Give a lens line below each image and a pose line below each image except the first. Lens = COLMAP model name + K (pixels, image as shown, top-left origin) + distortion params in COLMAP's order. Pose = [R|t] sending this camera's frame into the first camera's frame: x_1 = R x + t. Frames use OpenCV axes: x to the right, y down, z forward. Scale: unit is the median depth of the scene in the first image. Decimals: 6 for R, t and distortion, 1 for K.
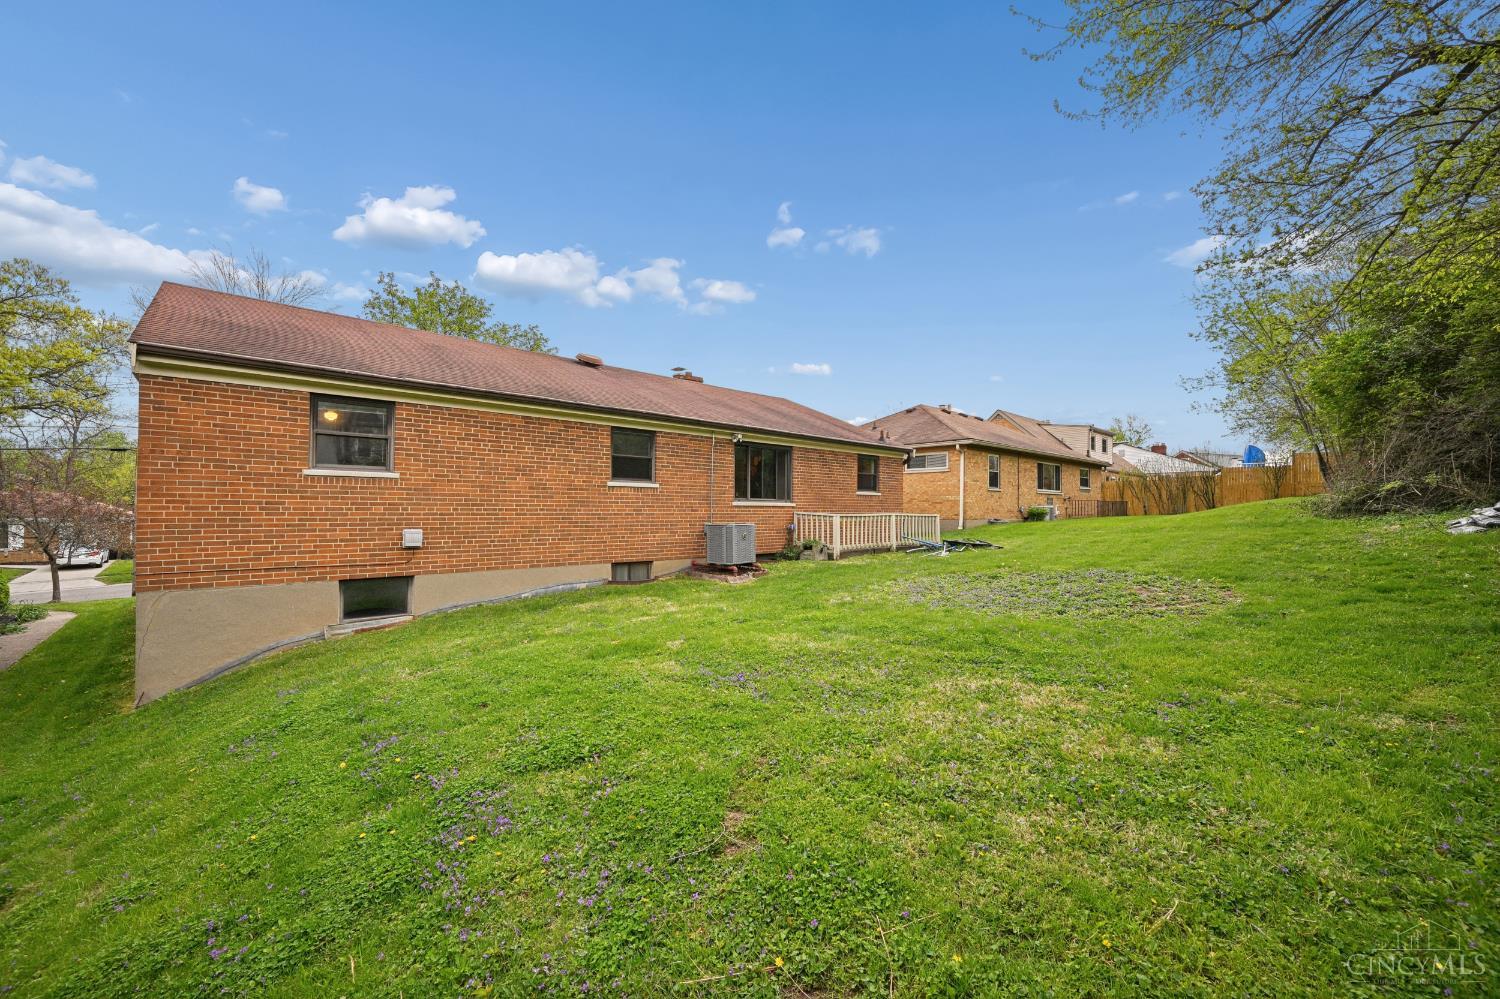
lens RADIAL K [[596.3, 0, 750.0], [0, 596.3, 499.5], [0, 0, 1]] dist [0.000214, 0.000048]
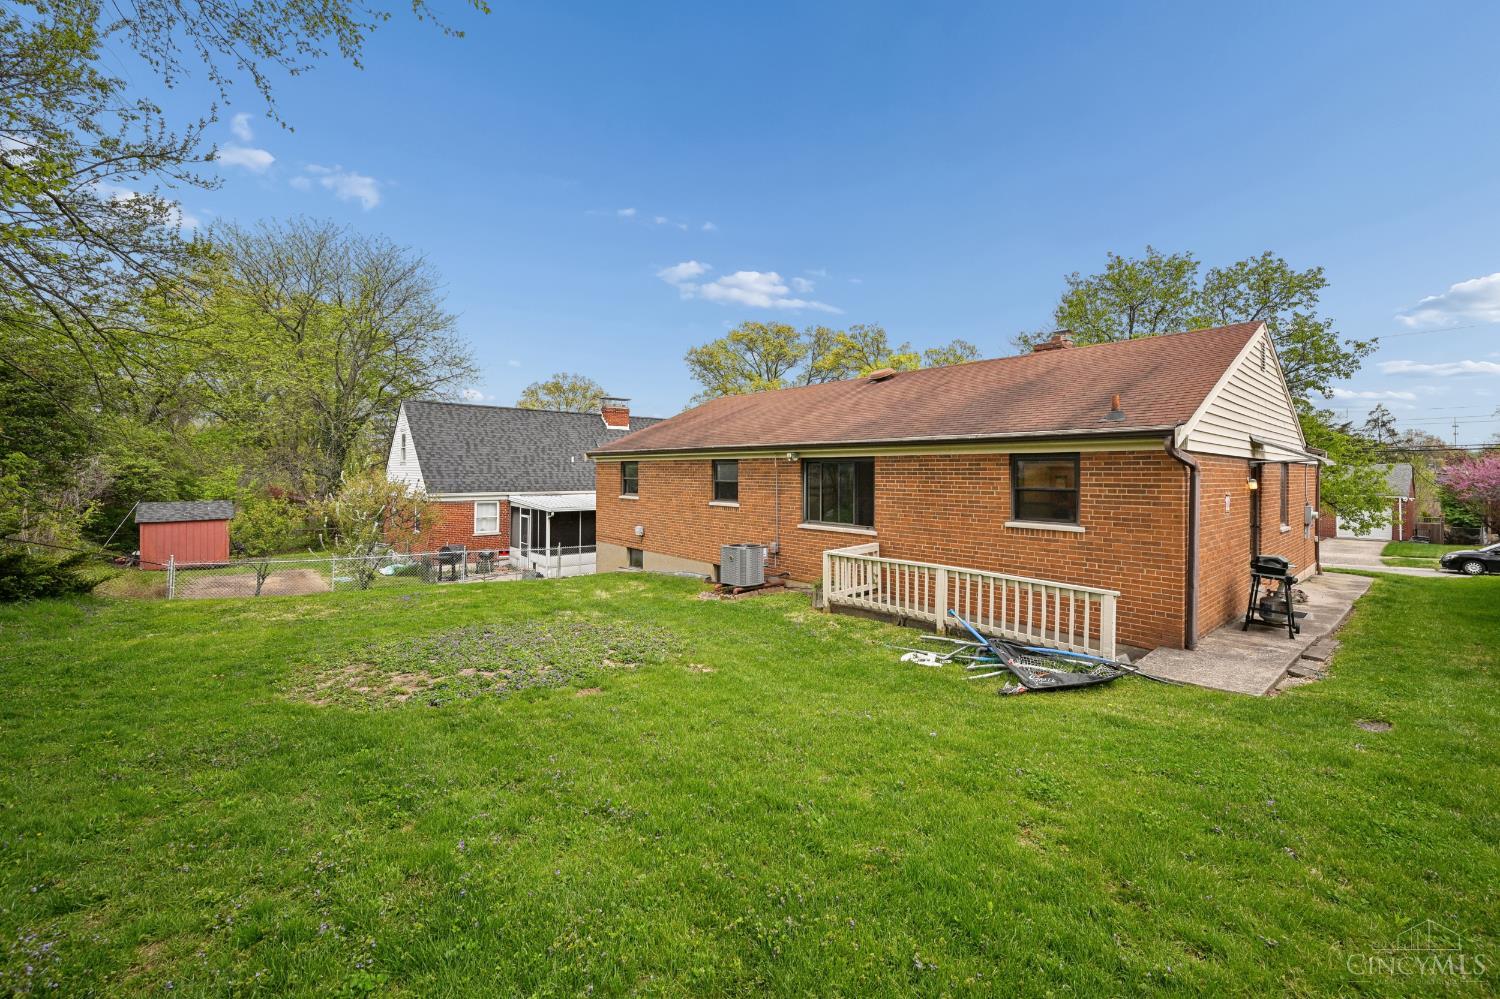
lens RADIAL K [[598.2, 0, 748.4], [0, 598.2, 493.3], [0, 0, 1]] dist [0.001506, 0.000157]
pose [[-0.020313, 0.028134, -0.999398, 1.038897], [0.010949, 0.999550, 0.027916, -0.081682], [0.999734, -0.010376, -0.020612, 1.067919]]
